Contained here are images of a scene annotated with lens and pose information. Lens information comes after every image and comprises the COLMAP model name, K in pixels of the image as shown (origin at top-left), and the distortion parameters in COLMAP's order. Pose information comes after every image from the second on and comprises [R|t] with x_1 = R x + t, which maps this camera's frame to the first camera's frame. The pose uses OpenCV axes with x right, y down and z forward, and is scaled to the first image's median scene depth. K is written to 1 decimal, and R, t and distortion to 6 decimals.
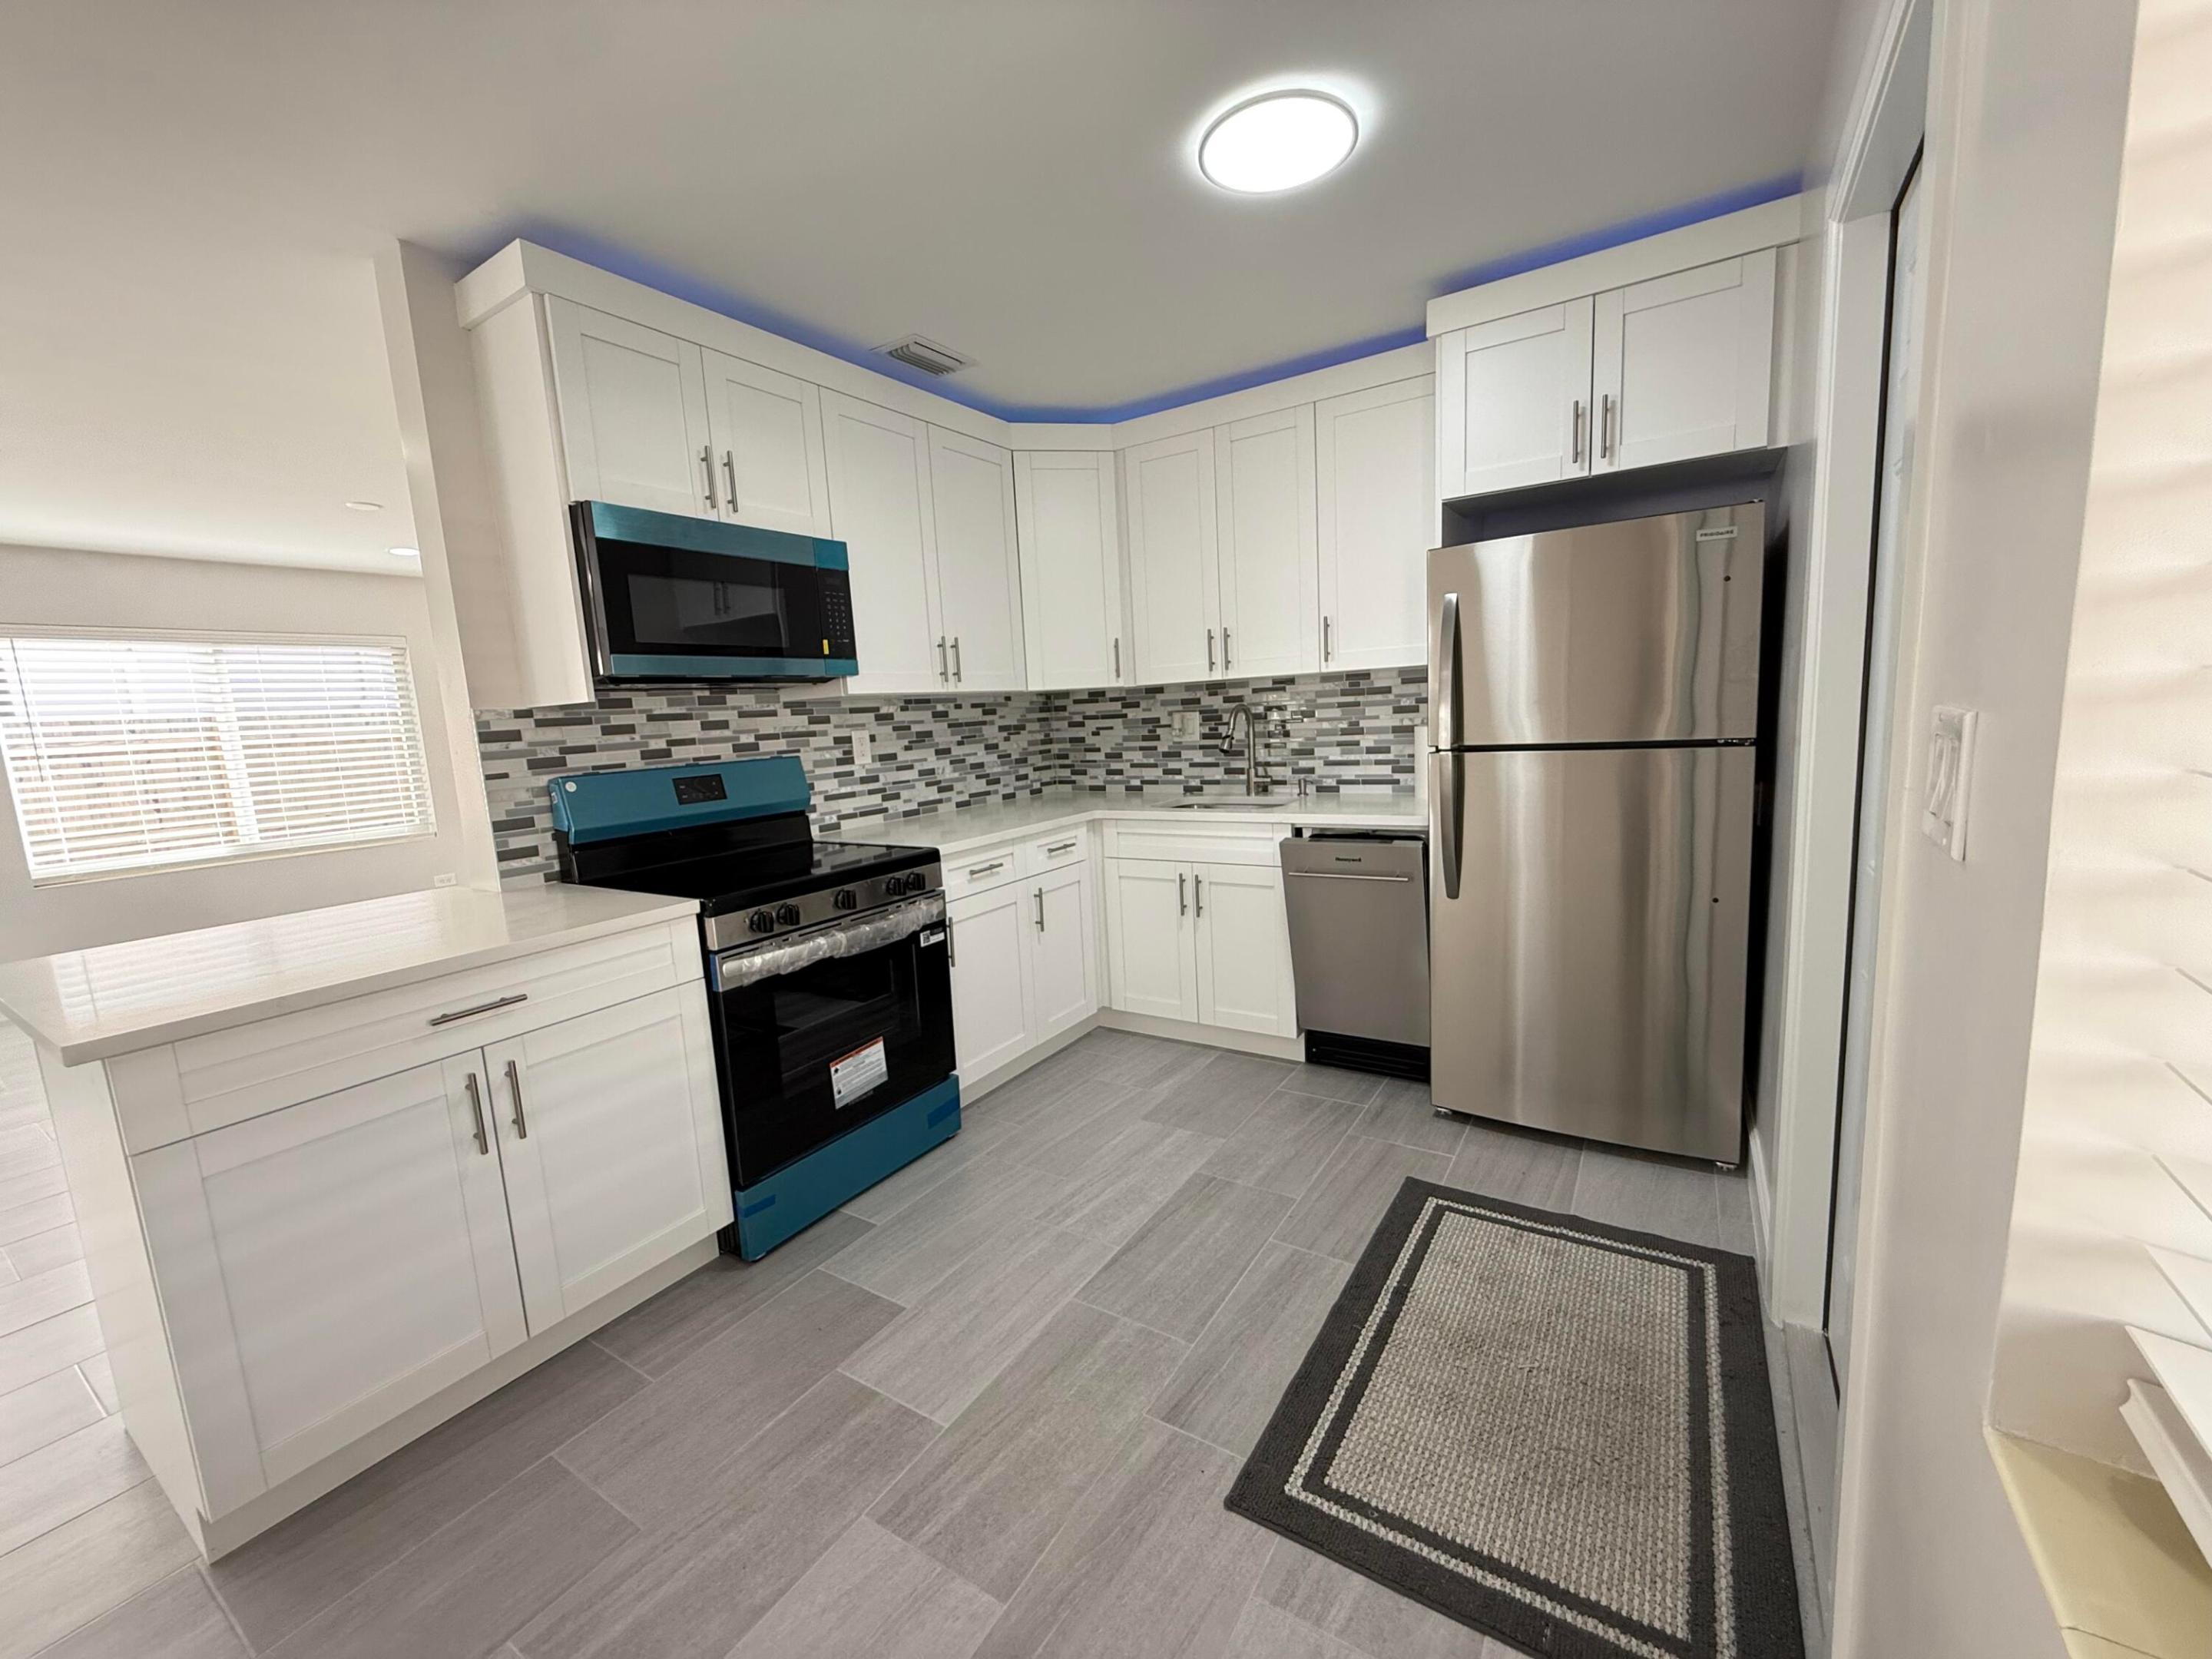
lens RADIAL K [[883.9, 0, 1100.6], [0, 883.9, 830.8], [0, 0, 1]] dist [0.000984, 0.000218]
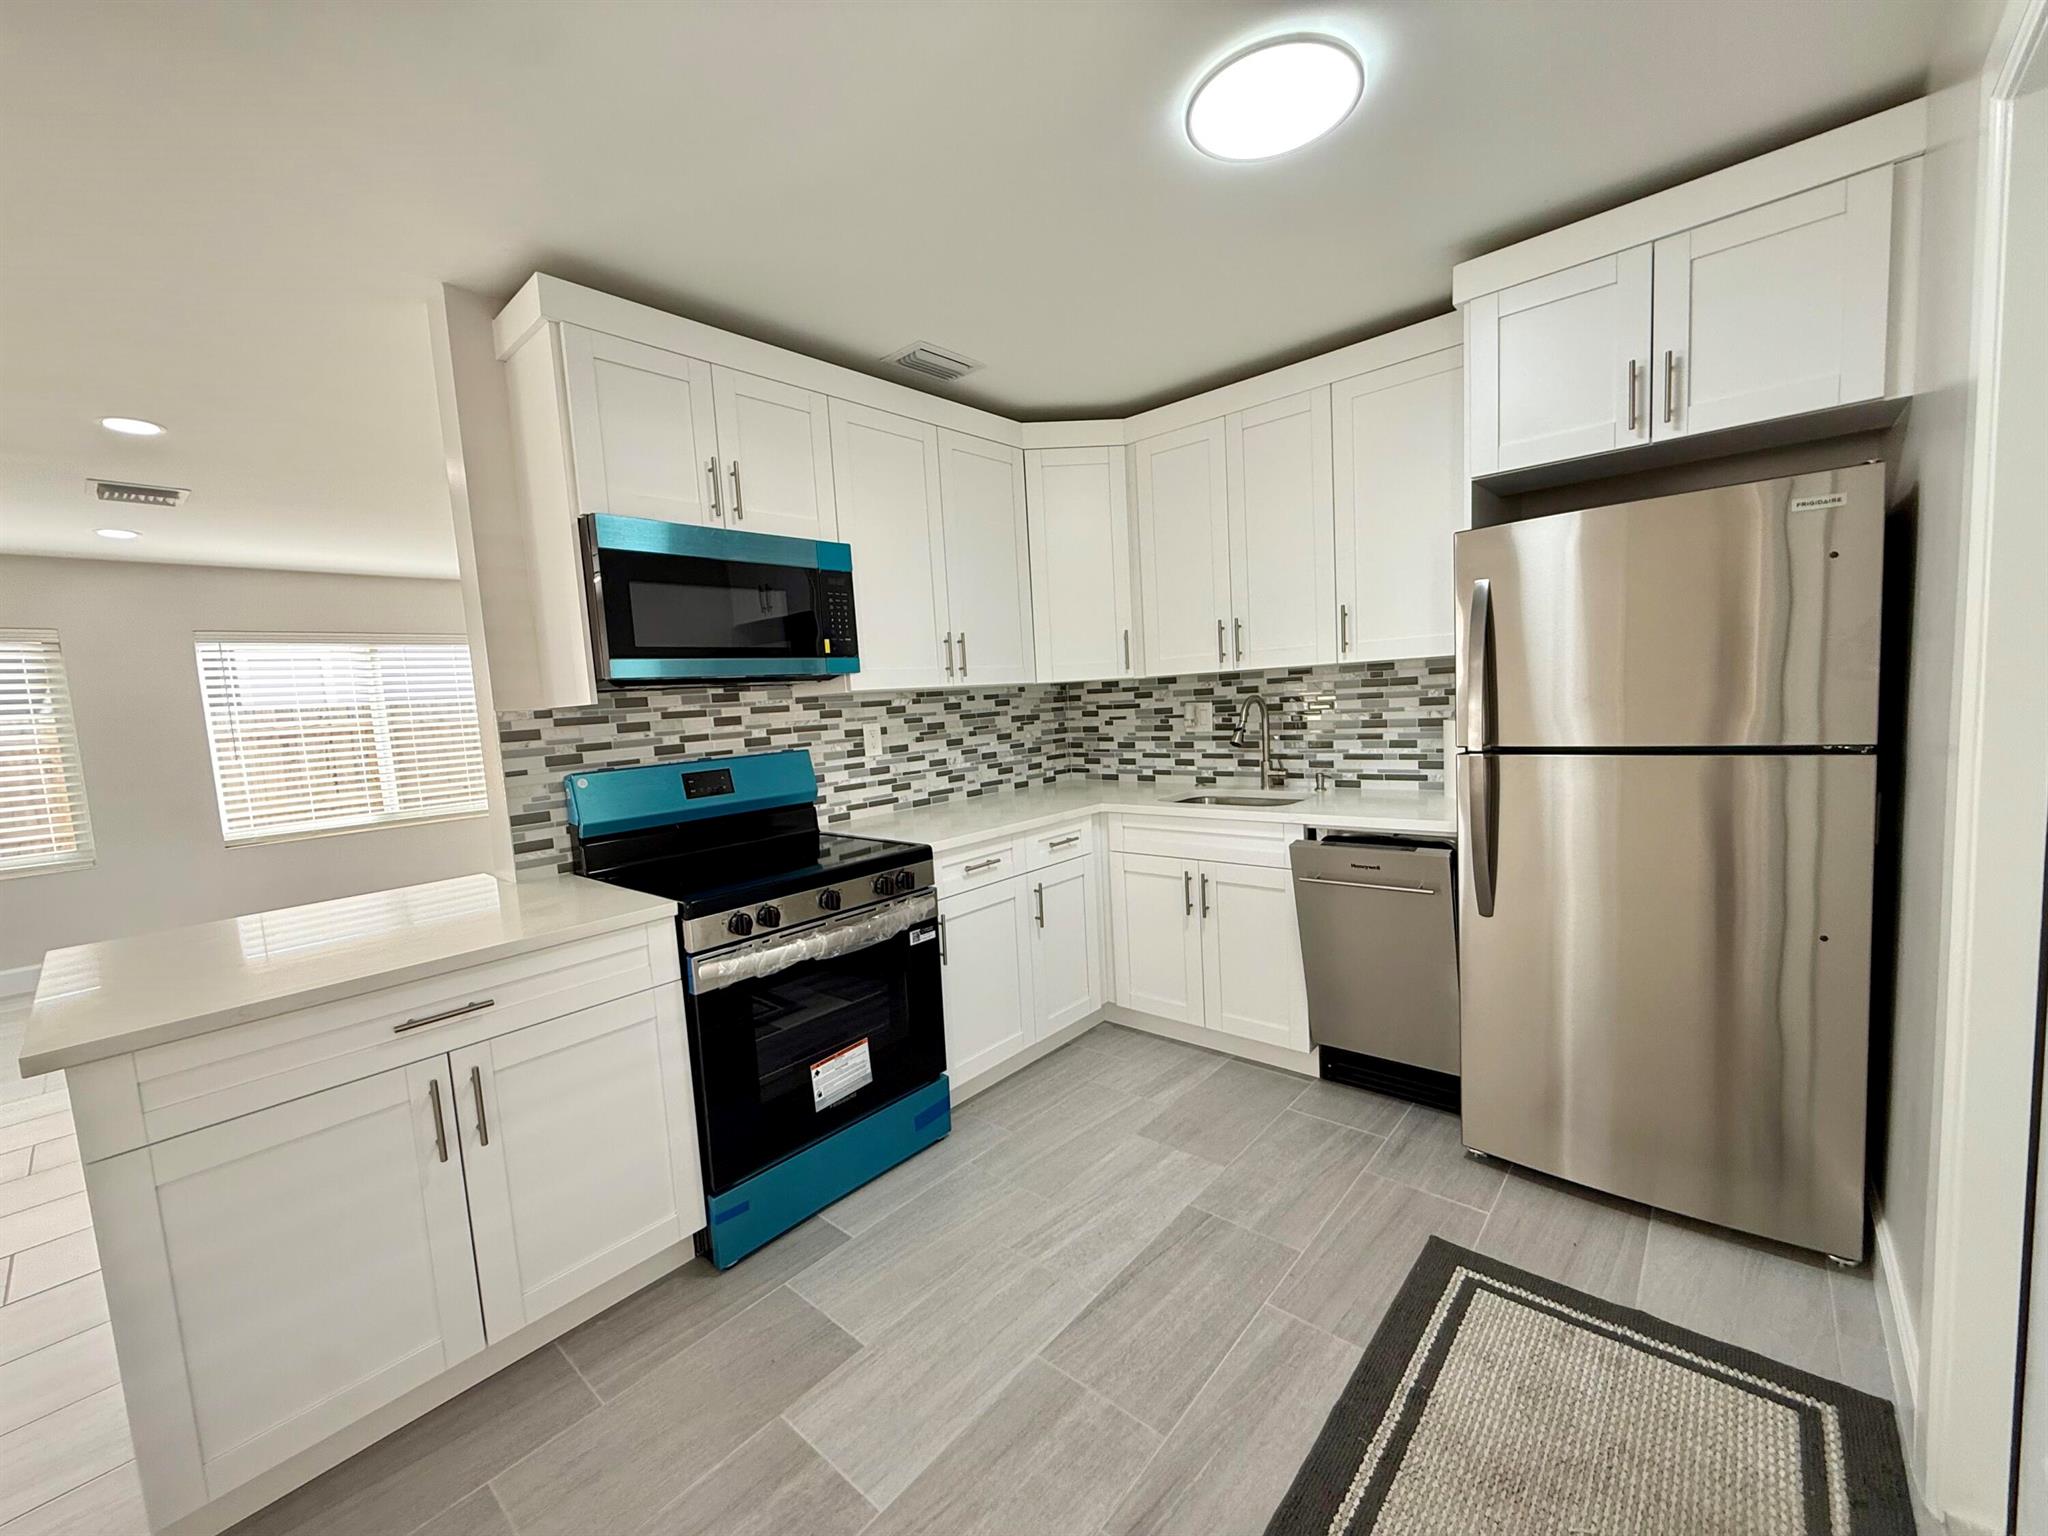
lens RADIAL K [[816.2, 0, 1019.6], [0, 816.2, 769.9], [0, 0, 1]] dist [-0.000489, 0.000399]
pose [[0.988771, 0.009941, -0.149110, 0.045078], [-0.015350, 0.999264, -0.035168, -0.030469], [0.148651, 0.037062, 0.988195, 0.091730]]
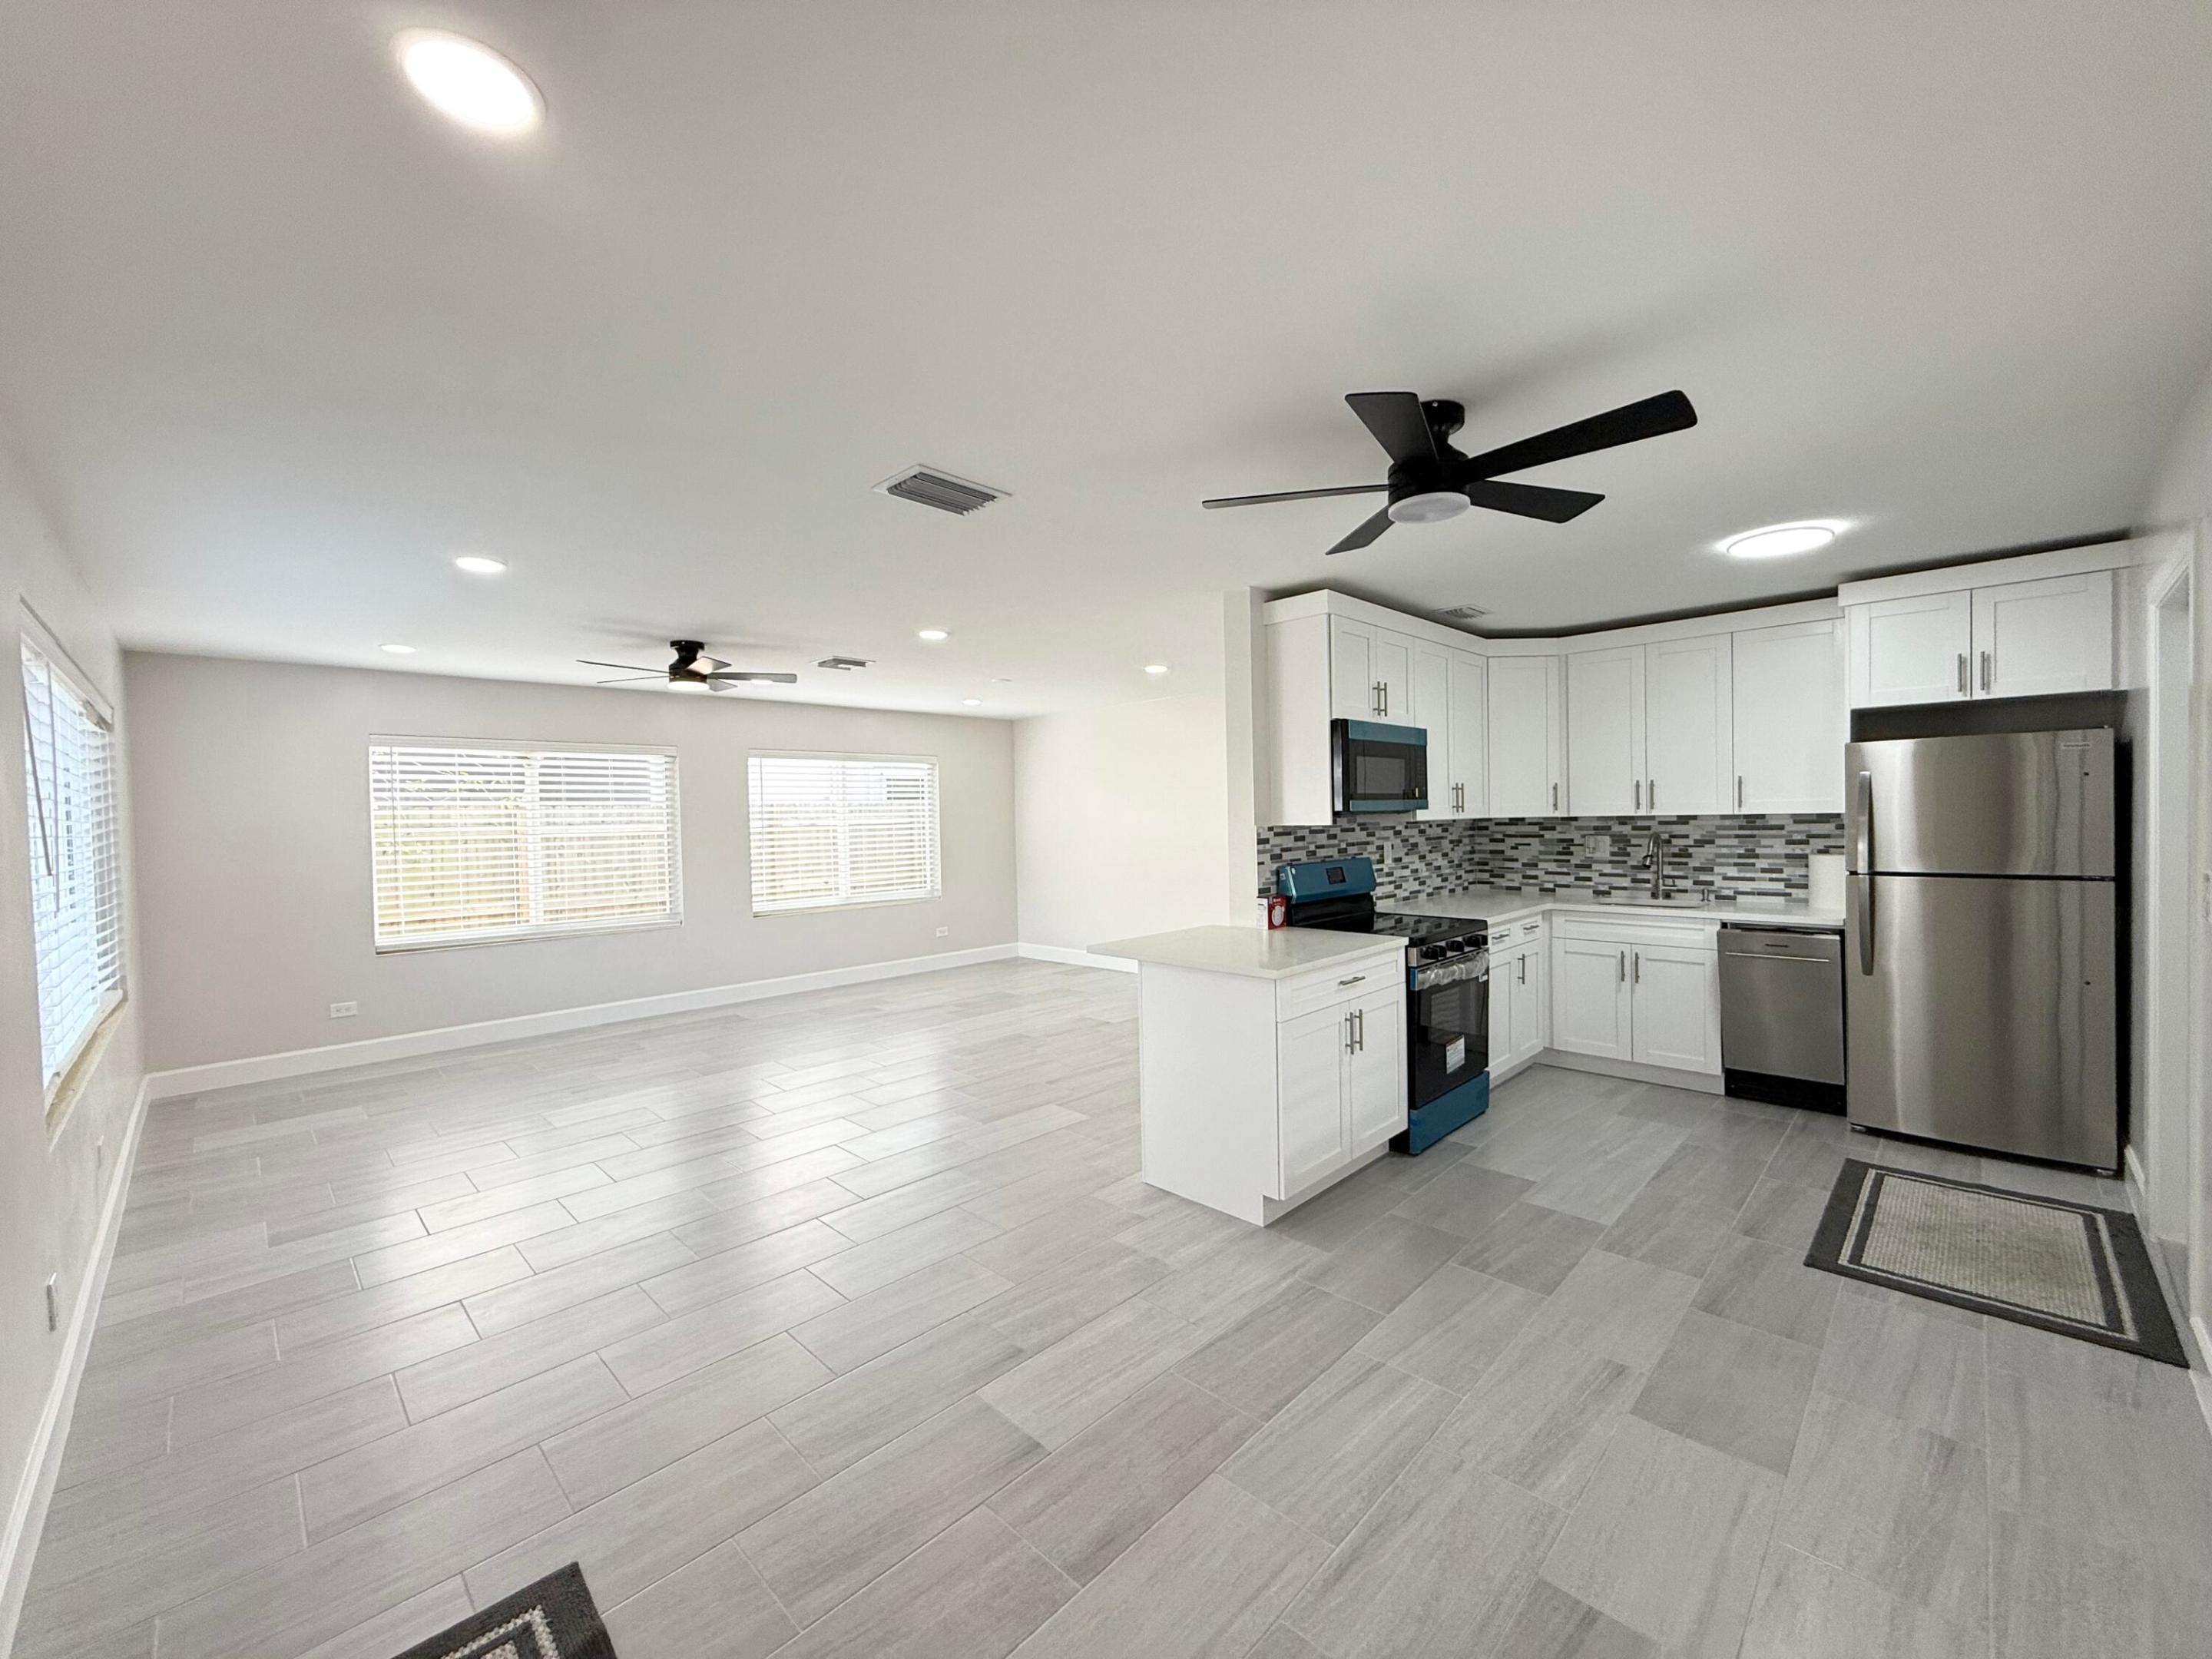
lens RADIAL K [[883.9, 0, 1100.6], [0, 883.9, 830.8], [0, 0, 1]] dist [0.000984, 0.000218]
pose [[0.977828, 0.038130, -0.205909, -0.474194], [-0.060635, 0.992715, -0.104118, 0.059093], [0.200439, 0.114294, 0.973016, -0.610079]]
